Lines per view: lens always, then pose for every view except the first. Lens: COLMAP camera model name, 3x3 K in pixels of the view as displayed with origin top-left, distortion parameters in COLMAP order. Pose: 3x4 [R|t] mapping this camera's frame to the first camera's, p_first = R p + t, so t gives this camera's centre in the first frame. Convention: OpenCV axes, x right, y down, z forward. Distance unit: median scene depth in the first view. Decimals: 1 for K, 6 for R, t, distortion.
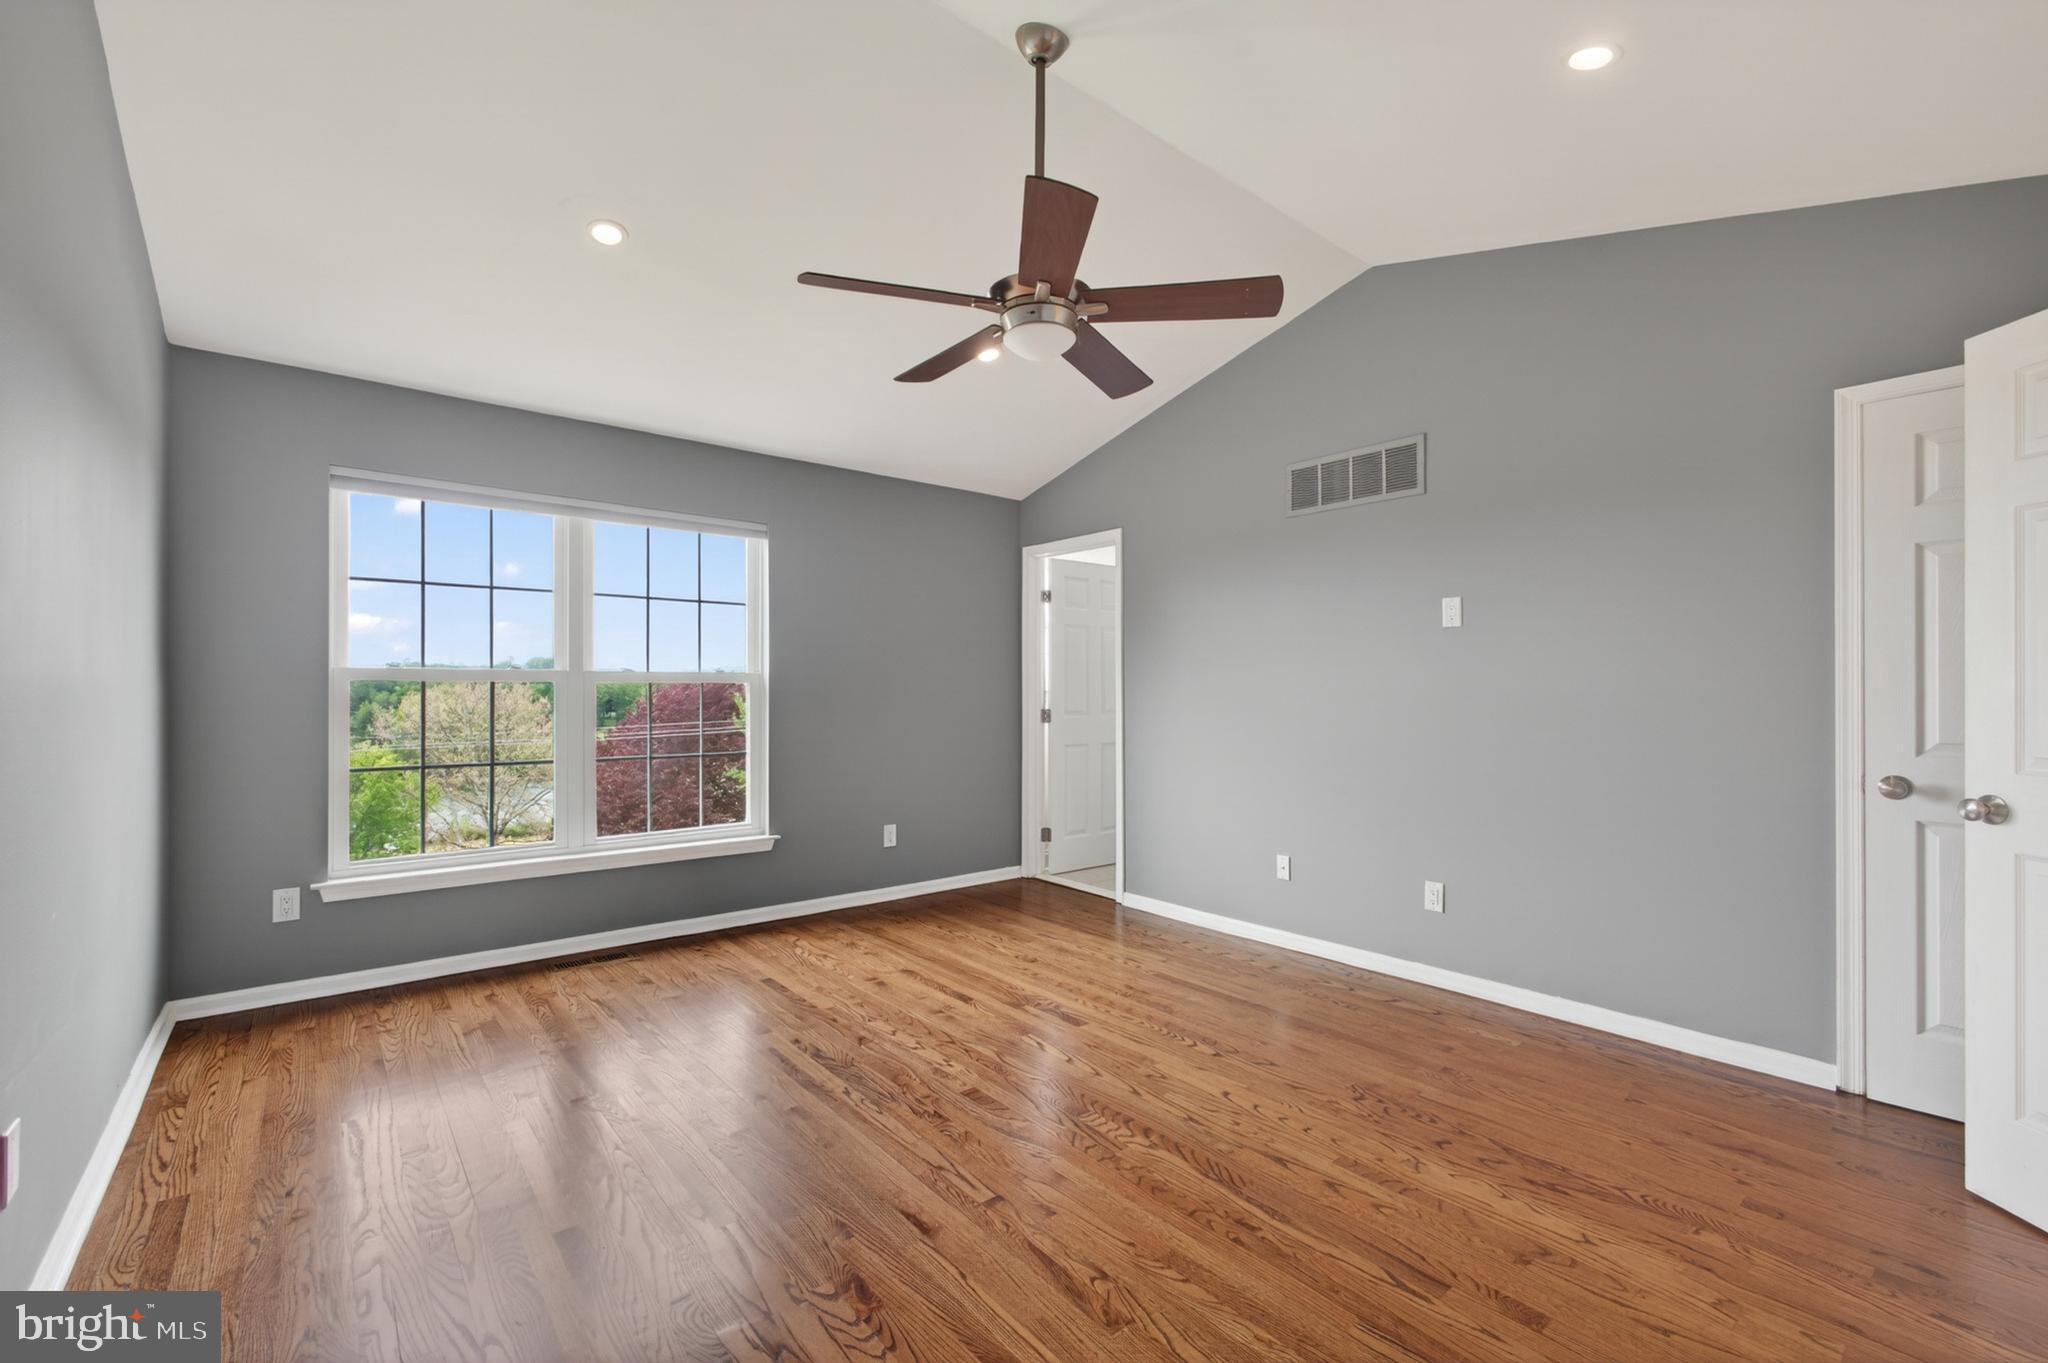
lens RADIAL K [[873.9, 0, 1027.3], [0, 873.9, 691.2], [0, 0, 1]] dist [-0.002369, -0.000190]
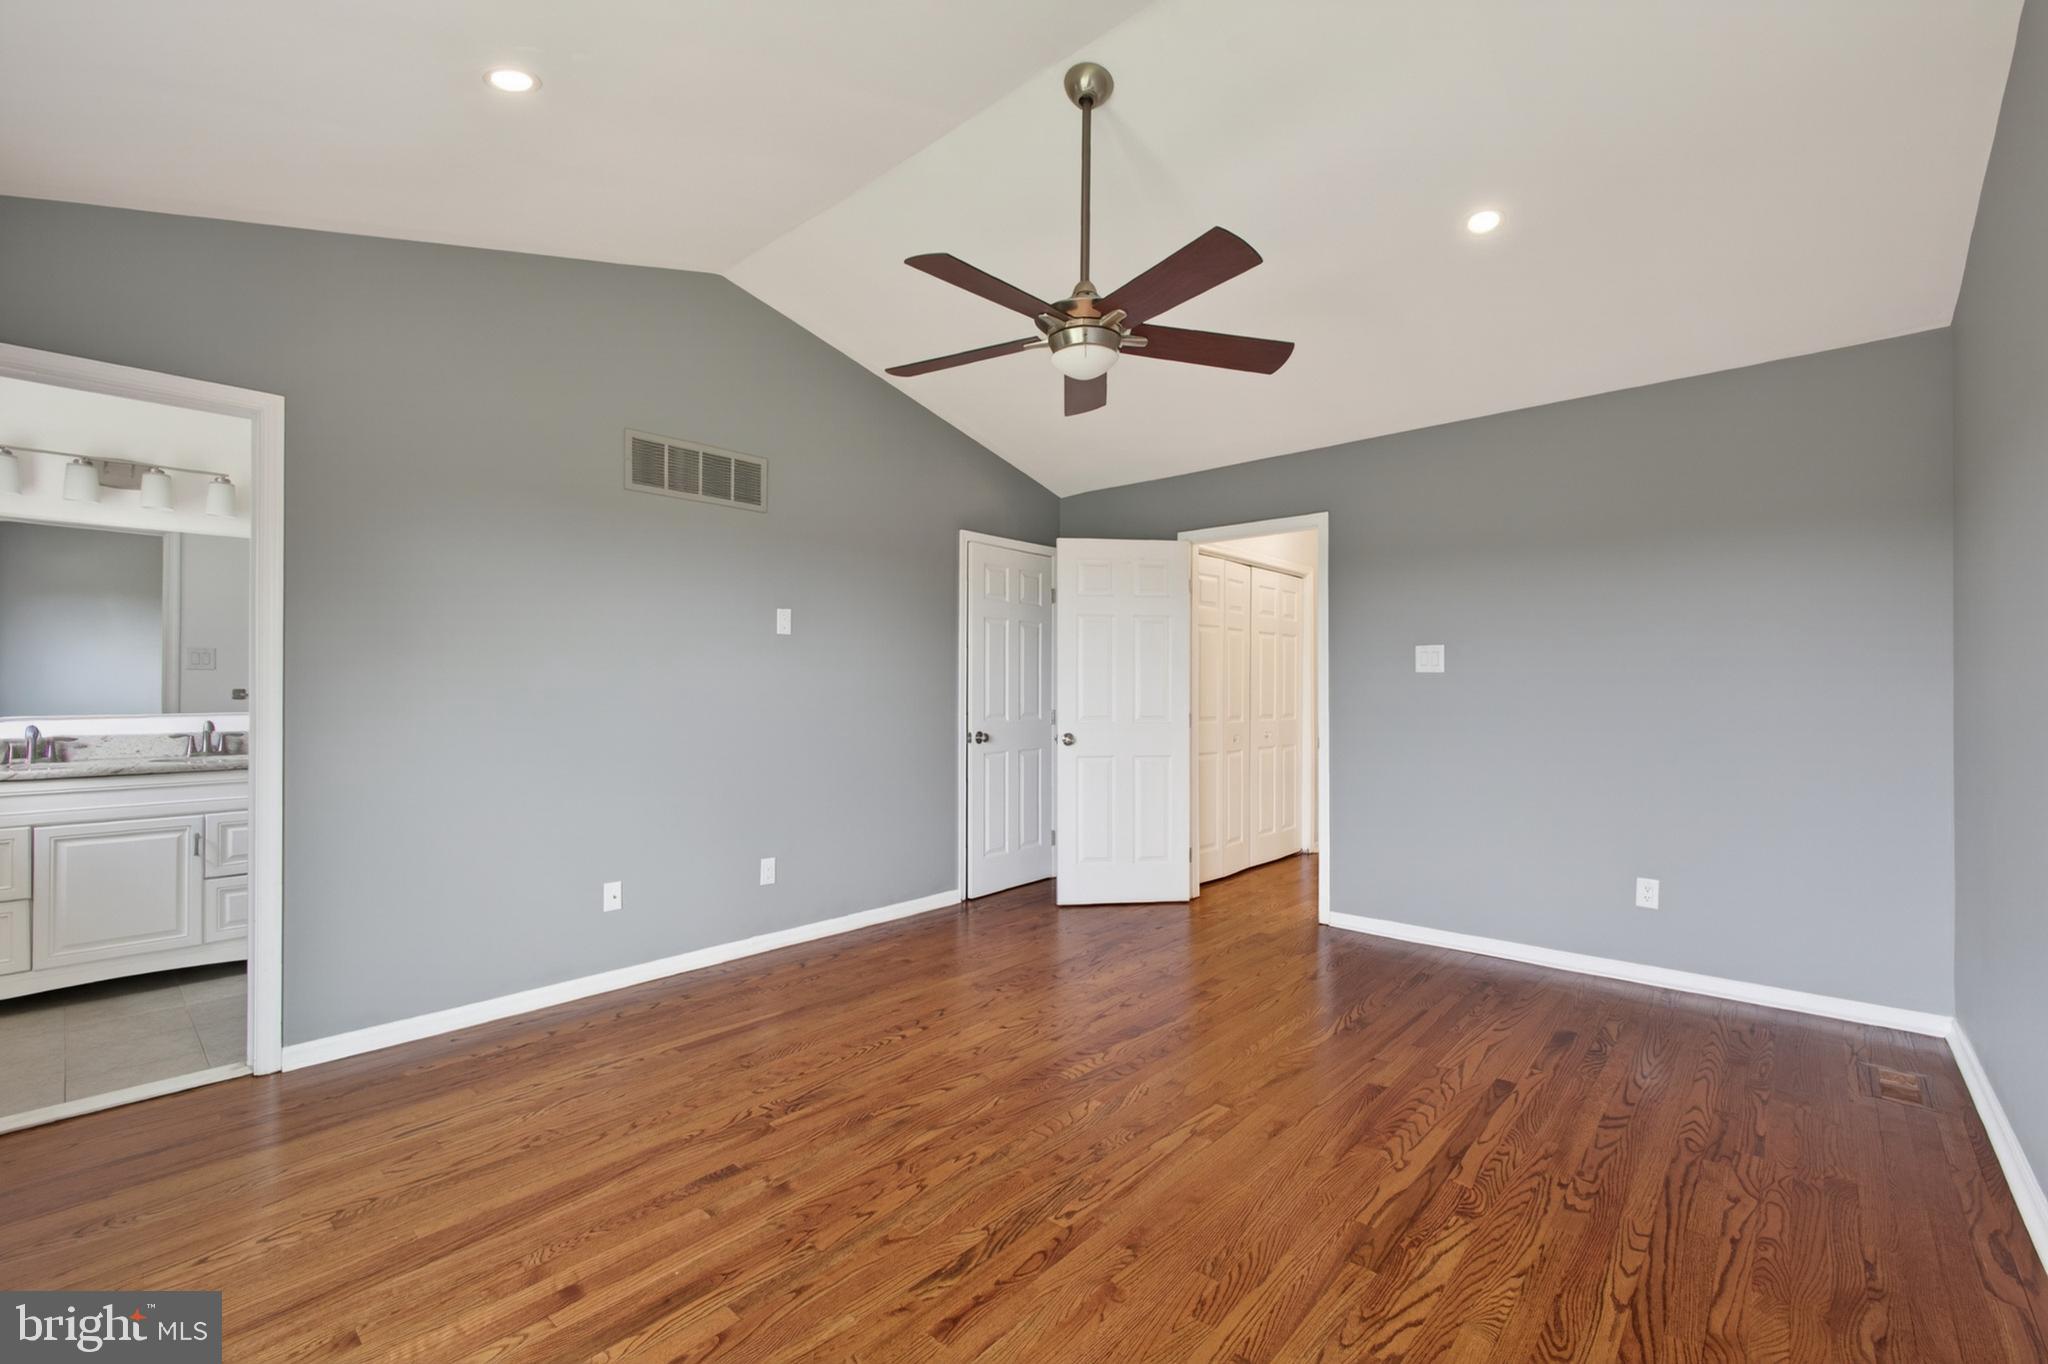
lens RADIAL K [[867.4, 0, 1024.0], [0, 867.4, 682.0], [0, 0, 1]] dist [-0.007838, -0.000145]
pose [[-0.151394, 0.010463, 0.988418, -1.259222], [-0.002237, 0.999938, -0.010928, 0.003310], [-0.988471, -0.003866, -0.151361, 1.527565]]
